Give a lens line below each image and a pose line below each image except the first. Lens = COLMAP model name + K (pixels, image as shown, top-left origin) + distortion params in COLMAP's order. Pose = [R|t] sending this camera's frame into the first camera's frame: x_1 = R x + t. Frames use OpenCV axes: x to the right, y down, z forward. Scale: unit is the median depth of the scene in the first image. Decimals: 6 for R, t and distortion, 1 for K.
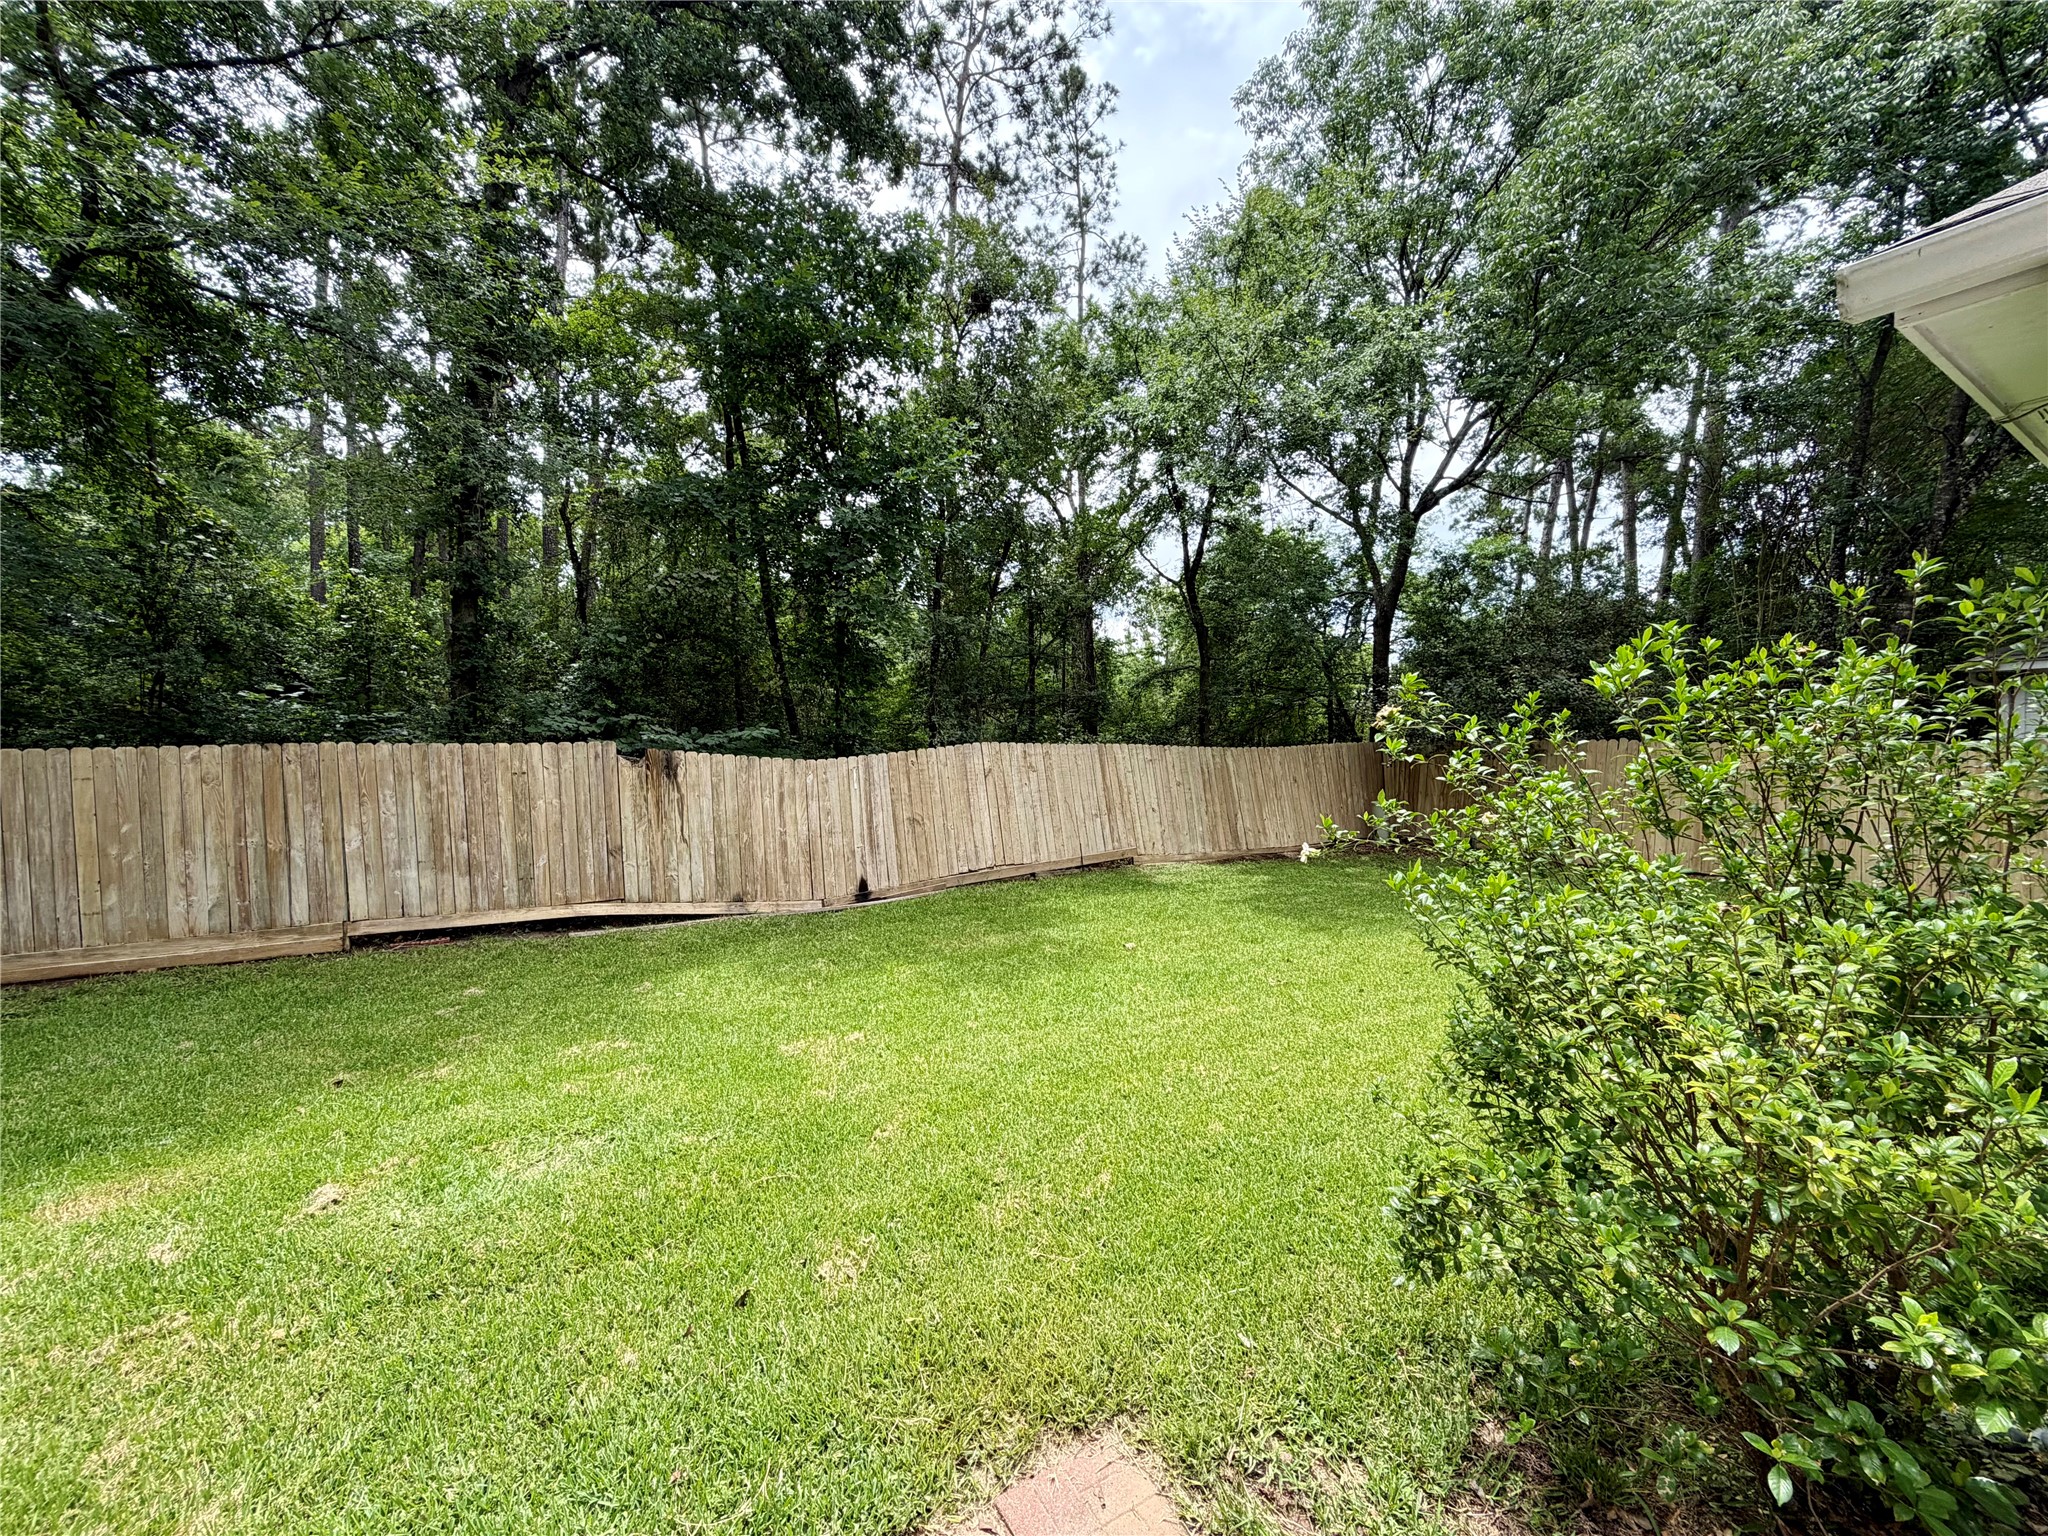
lens RADIAL K [[823.7, 0, 1024.0], [0, 823.7, 768.0], [0, 0, 1]] dist [0.001418, 0.000229]
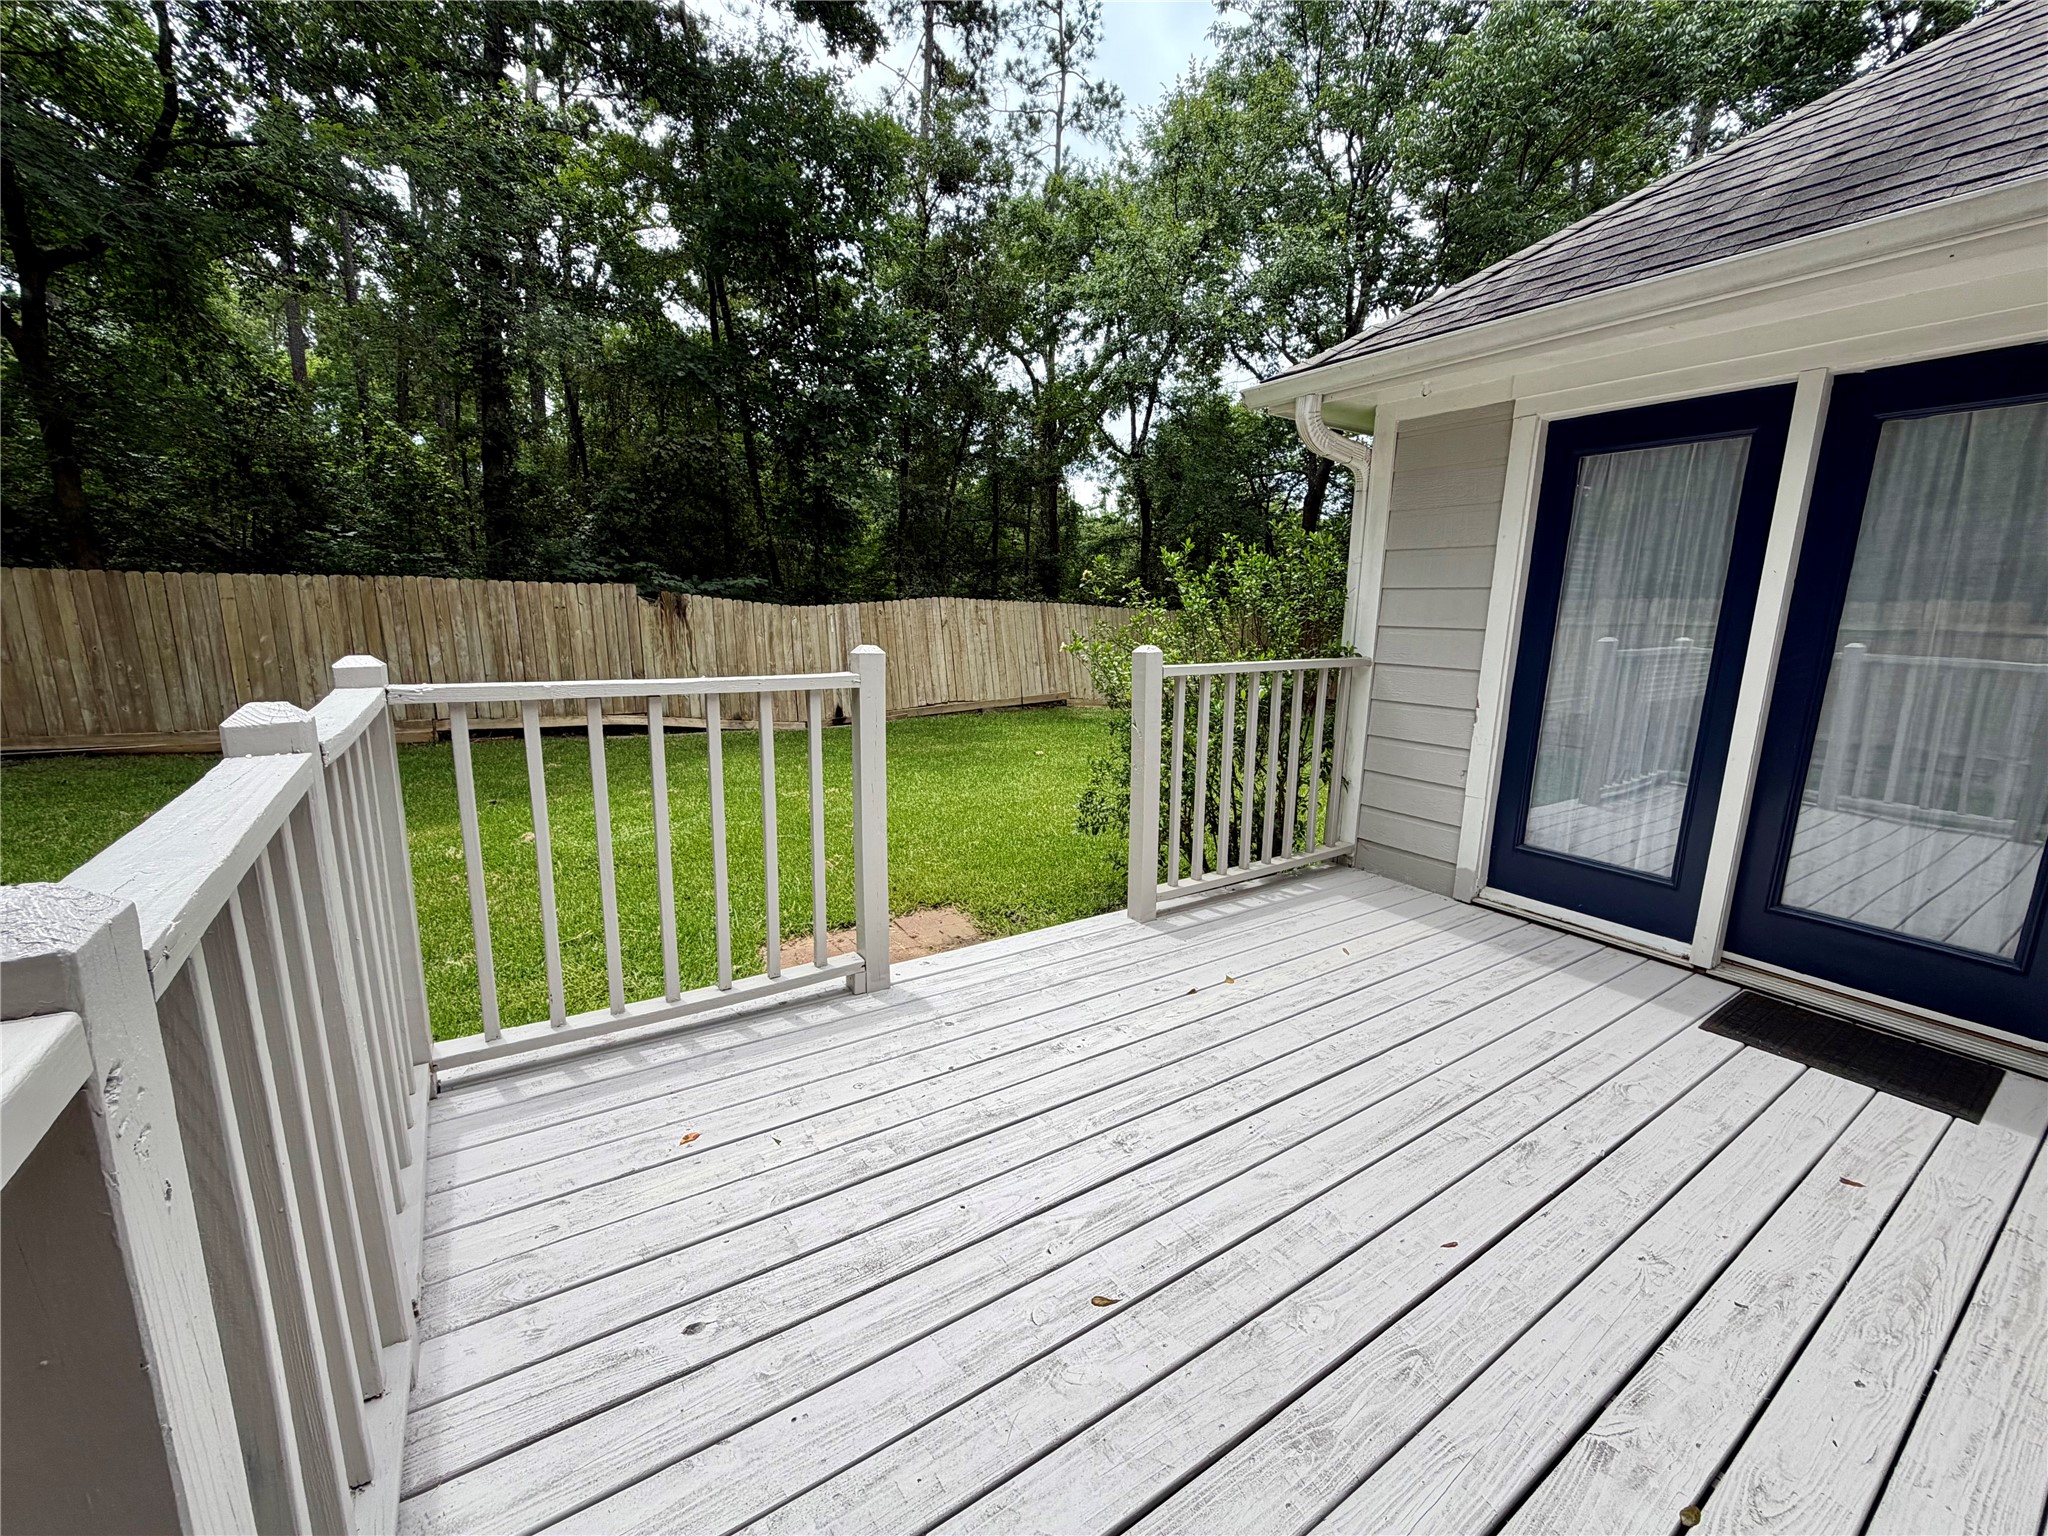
lens RADIAL K [[823.7, 0, 1024.0], [0, 823.7, 768.0], [0, 0, 1]] dist [0.001418, 0.000229]
pose [[0.999176, 0.029064, 0.028336, 0.040477], [-0.033294, 0.986147, 0.162498, 0.013929], [-0.023221, -0.163308, 0.986302, -0.195645]]
